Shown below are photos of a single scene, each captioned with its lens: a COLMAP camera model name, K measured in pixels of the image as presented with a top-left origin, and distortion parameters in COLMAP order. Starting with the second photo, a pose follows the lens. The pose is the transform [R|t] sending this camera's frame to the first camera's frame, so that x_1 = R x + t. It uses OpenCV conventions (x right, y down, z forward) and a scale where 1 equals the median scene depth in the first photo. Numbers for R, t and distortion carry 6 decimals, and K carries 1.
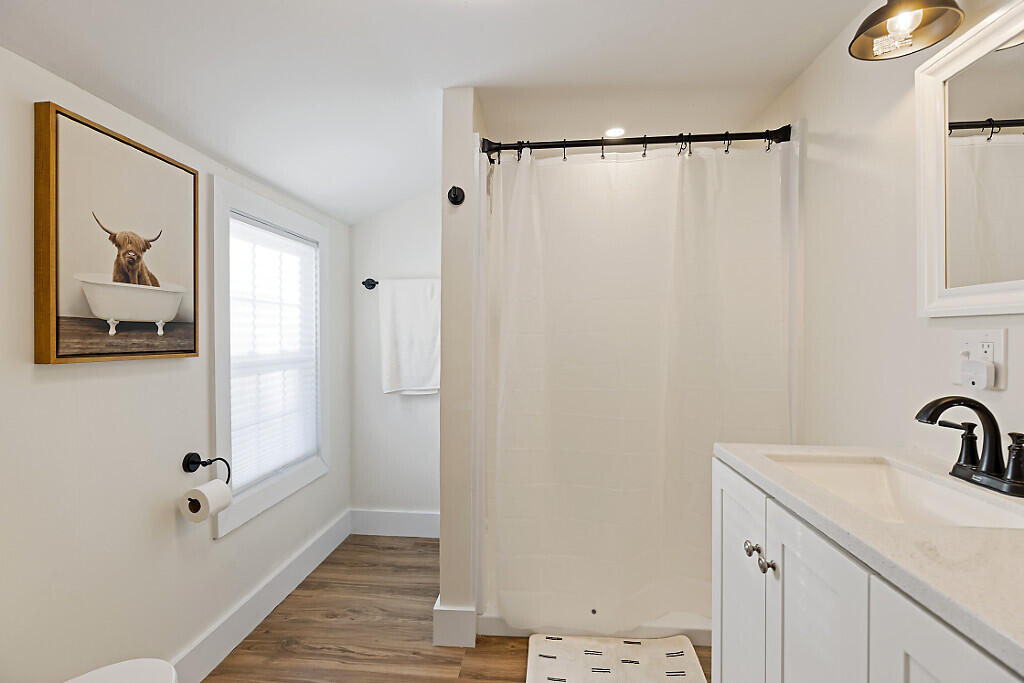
lens RADIAL K [[453.7, 0, 512.0], [0, 453.7, 341.5], [0, 0, 1]] dist [-0.000210, -0.000049]
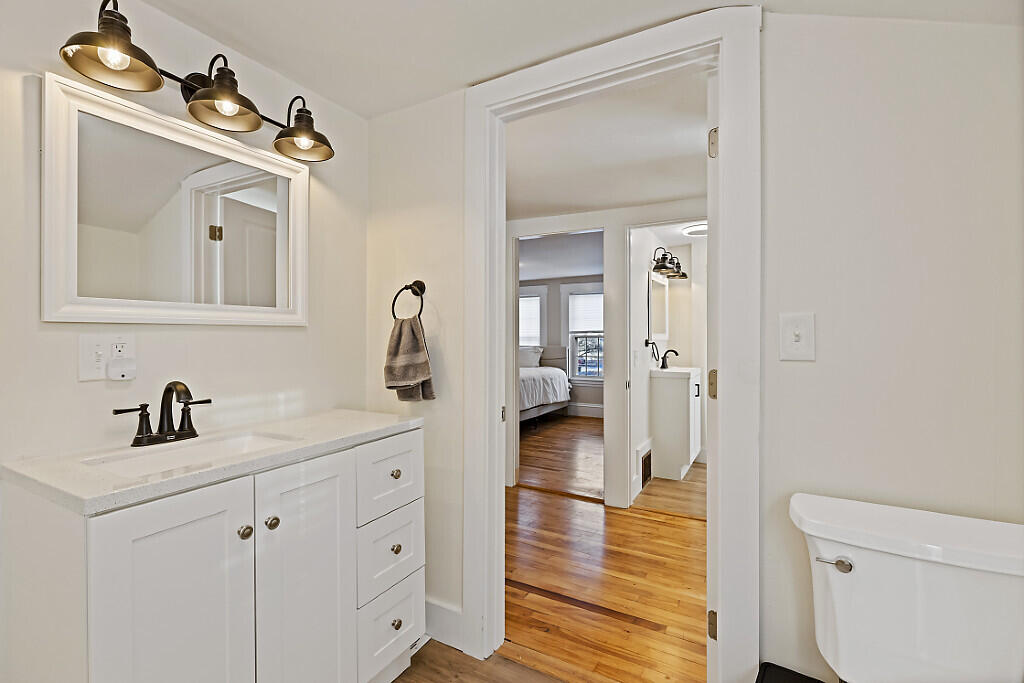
lens RADIAL K [[461.5, 0, 505.6], [0, 461.5, 335.9], [0, 0, 1]] dist [0.000244, -0.000374]
pose [[-0.924765, 0.000496, 0.380538, -0.499894], [-0.000153, 0.999999, -0.001677, -0.018948], [-0.380538, -0.001609, -0.924764, 1.811164]]
